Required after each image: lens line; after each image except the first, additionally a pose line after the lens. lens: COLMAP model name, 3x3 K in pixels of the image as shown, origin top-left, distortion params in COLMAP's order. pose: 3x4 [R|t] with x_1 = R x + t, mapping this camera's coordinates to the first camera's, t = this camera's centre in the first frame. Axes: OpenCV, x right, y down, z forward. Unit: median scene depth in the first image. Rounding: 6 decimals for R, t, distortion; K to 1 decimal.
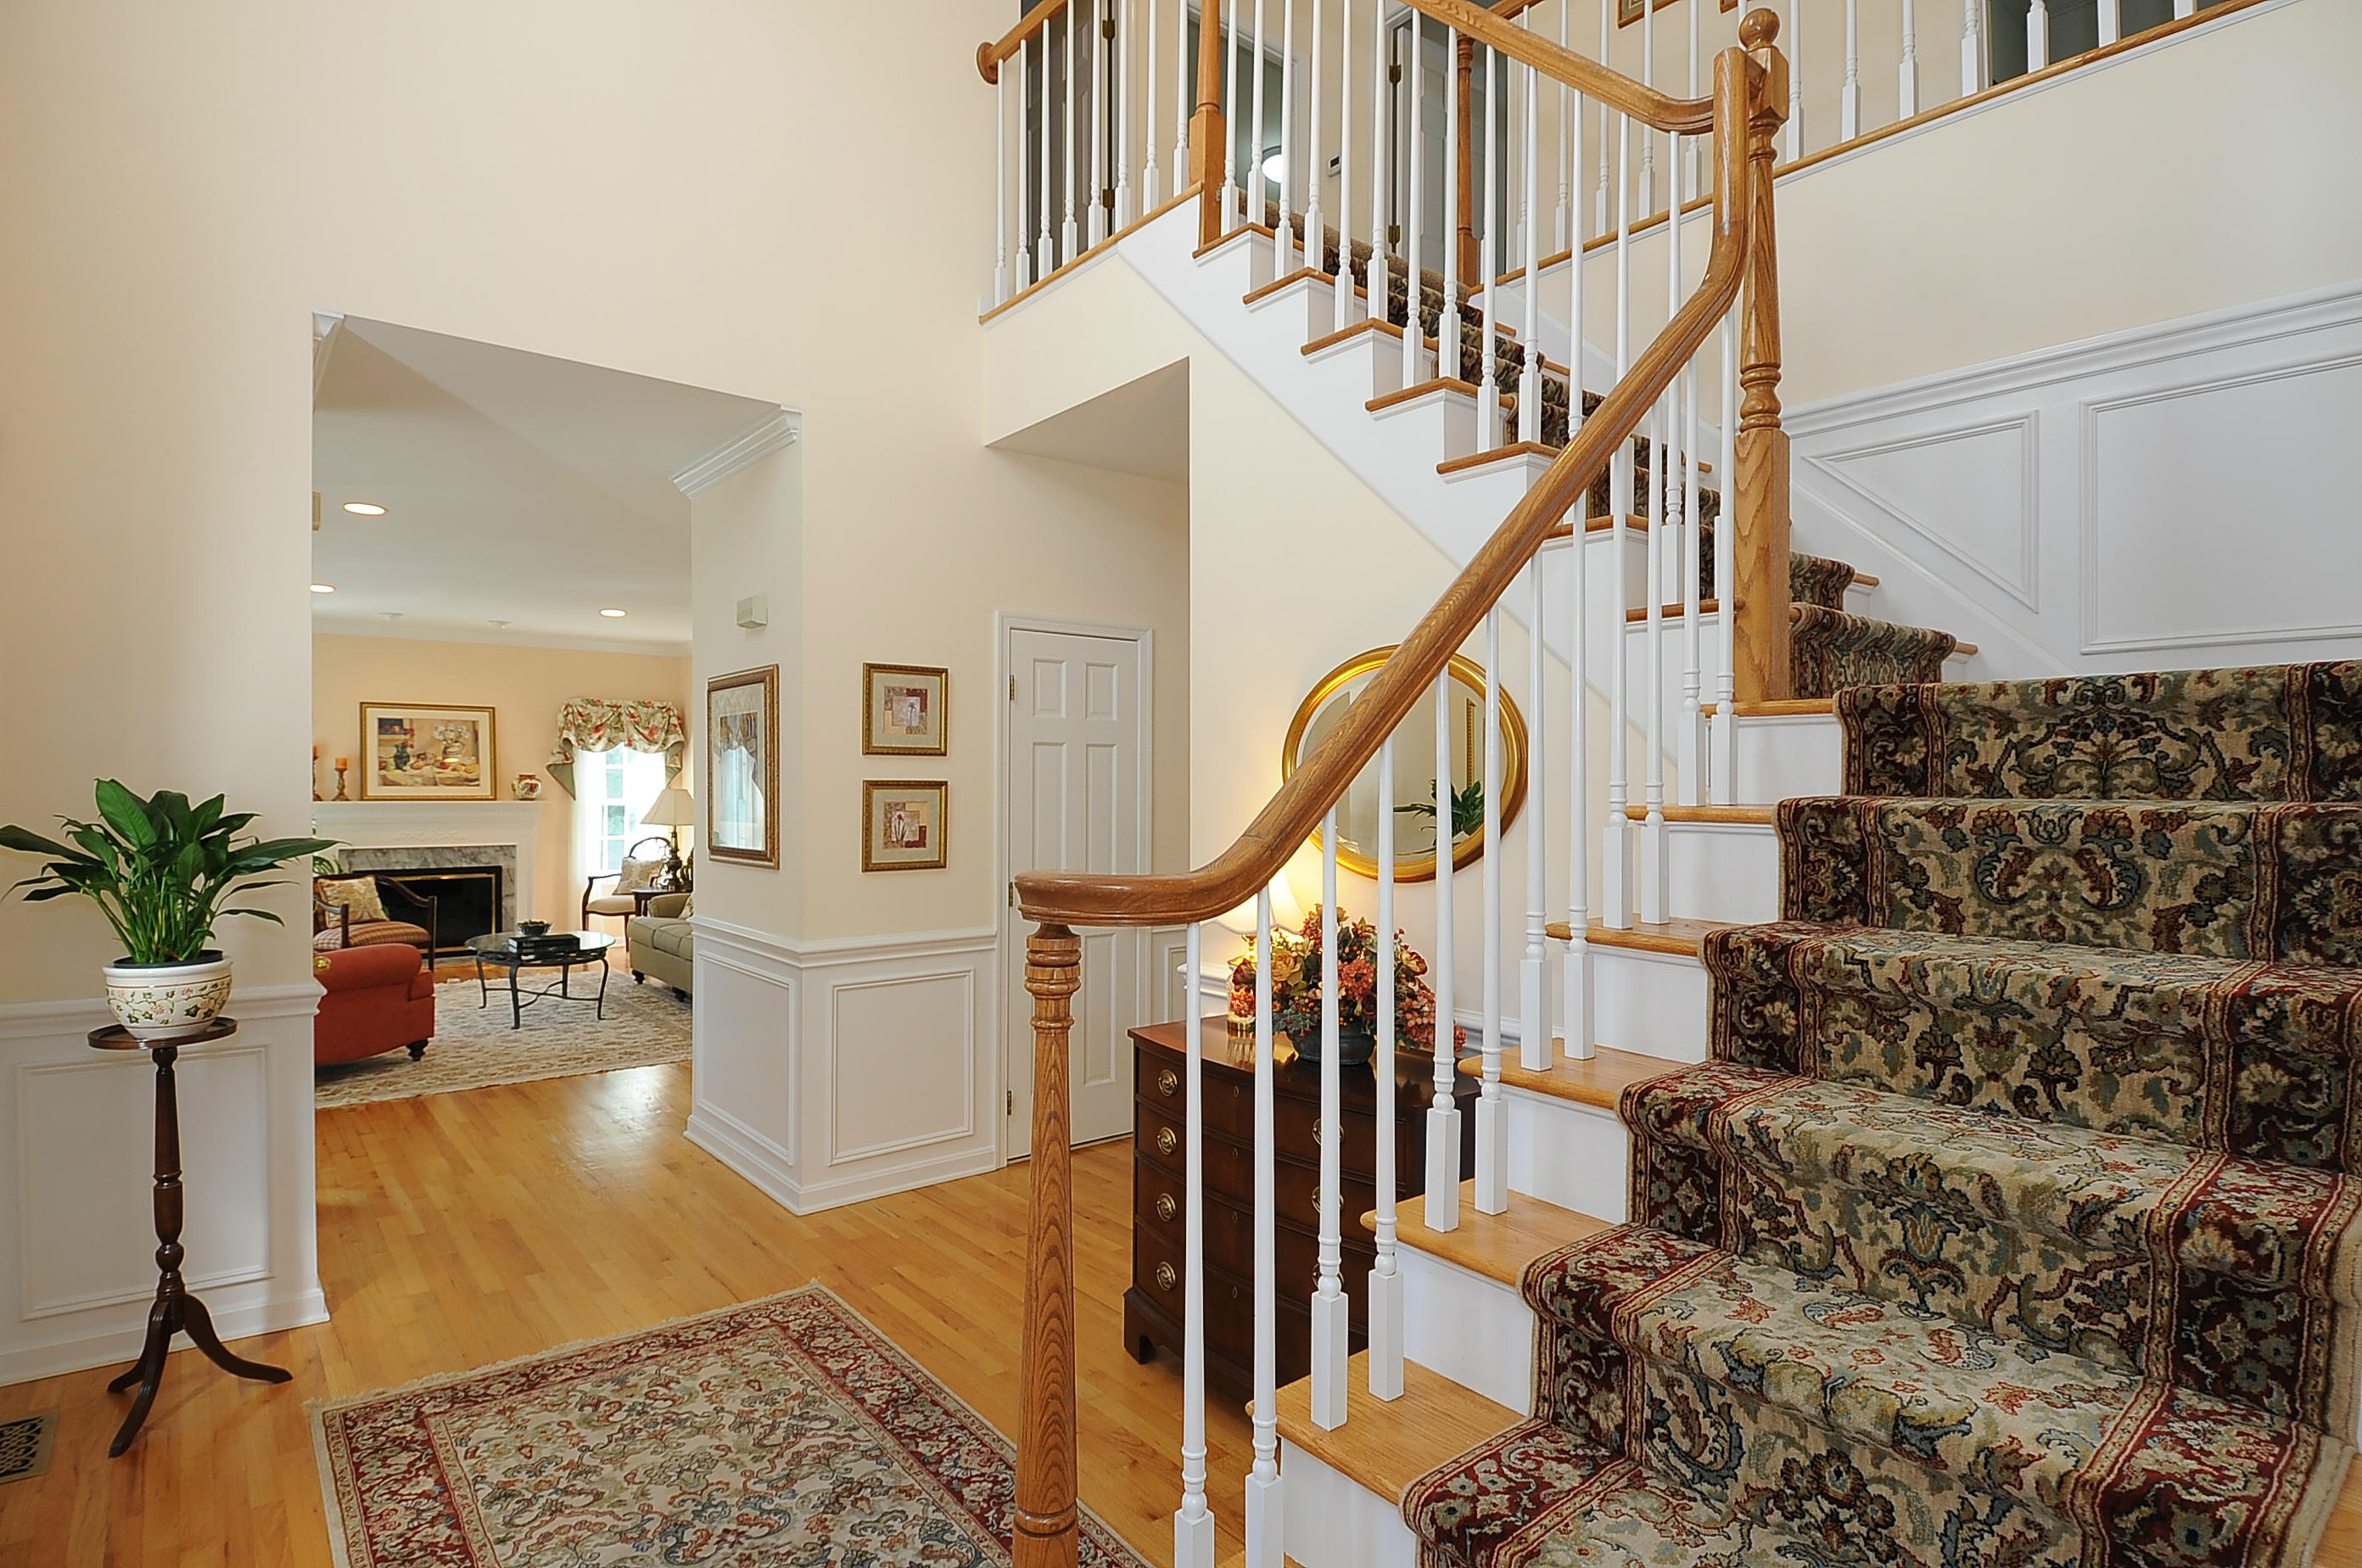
lens RADIAL K [[1226.4, 0, 1193.6], [0, 1226.4, 786.1], [0, 0, 1]] dist [0.062961, -0.064523]
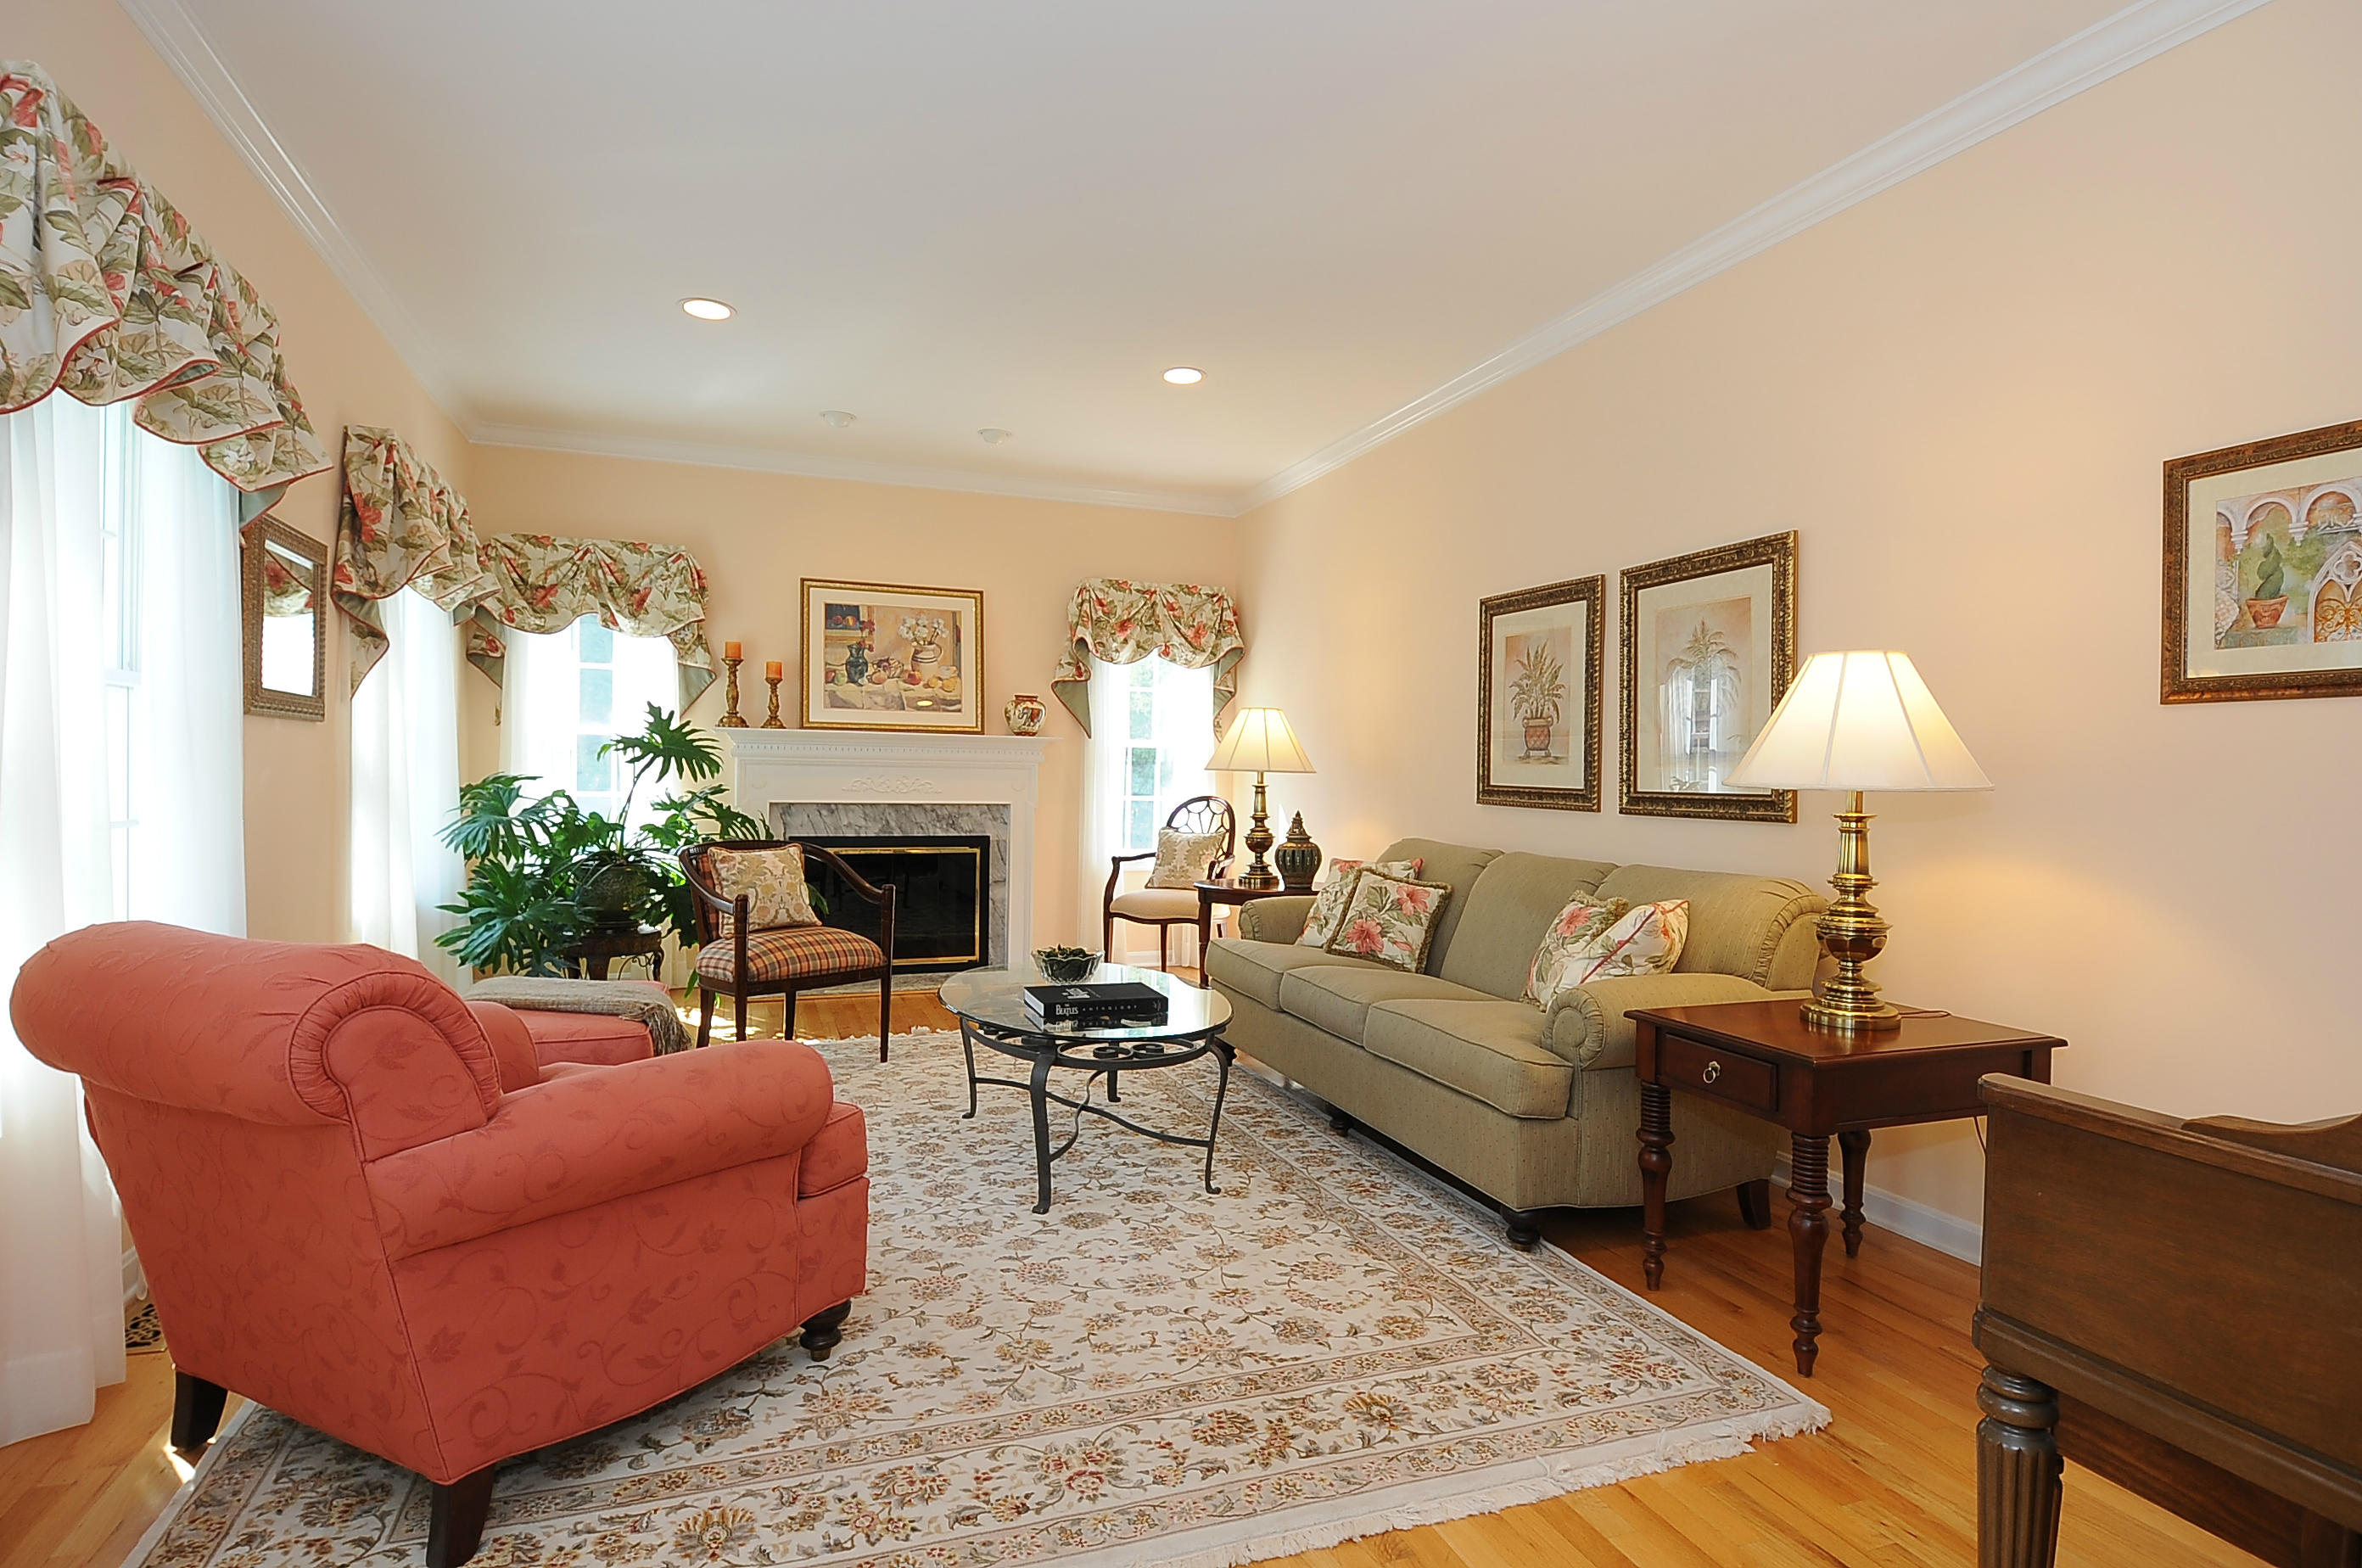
lens RADIAL K [[1226.4, 0, 1193.6], [0, 1226.4, 786.1], [0, 0, 1]] dist [0.062961, -0.064523]
pose [[0.947569, 0.014496, -0.319222, -0.256783], [-0.012303, 0.999885, 0.008887, 0.031724], [0.319314, -0.004494, 0.947638, 0.435306]]
